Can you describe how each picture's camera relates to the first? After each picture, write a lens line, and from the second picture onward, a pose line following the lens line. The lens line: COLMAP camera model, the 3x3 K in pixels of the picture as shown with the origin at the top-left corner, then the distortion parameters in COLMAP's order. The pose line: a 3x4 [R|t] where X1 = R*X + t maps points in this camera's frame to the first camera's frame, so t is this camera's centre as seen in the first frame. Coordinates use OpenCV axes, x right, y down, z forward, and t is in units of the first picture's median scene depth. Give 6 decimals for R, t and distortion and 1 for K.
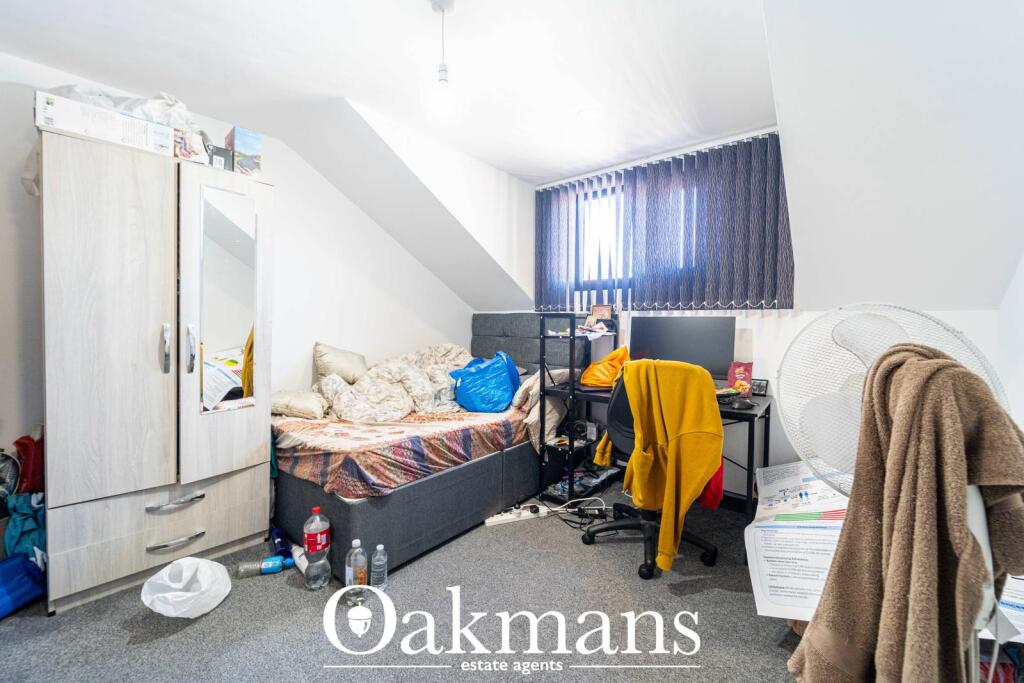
lens RADIAL K [[421.2, 0, 509.6], [0, 421.2, 334.4], [0, 0, 1]] dist [-0.000258, -0.000228]
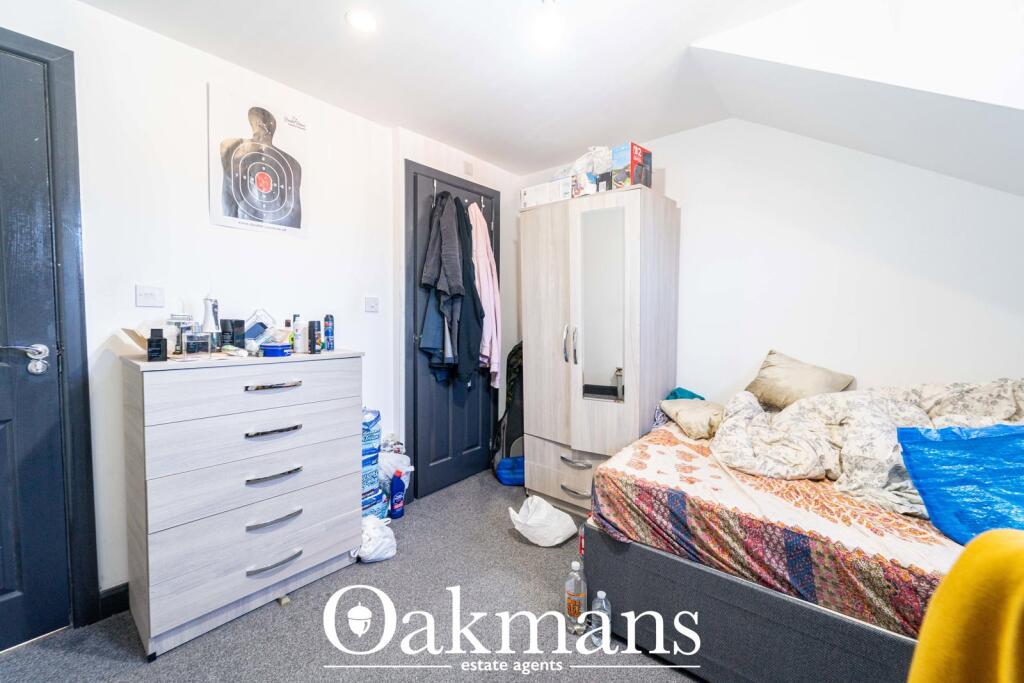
lens RADIAL K [[421.2, 0, 509.6], [0, 421.2, 334.4], [0, 0, 1]] dist [-0.000258, -0.000228]
pose [[-0.010607, 0.033178, -0.999393, 0.467797], [-0.029511, 0.999004, 0.033478, -0.031148], [0.999508, 0.029848, -0.009617, 0.734277]]
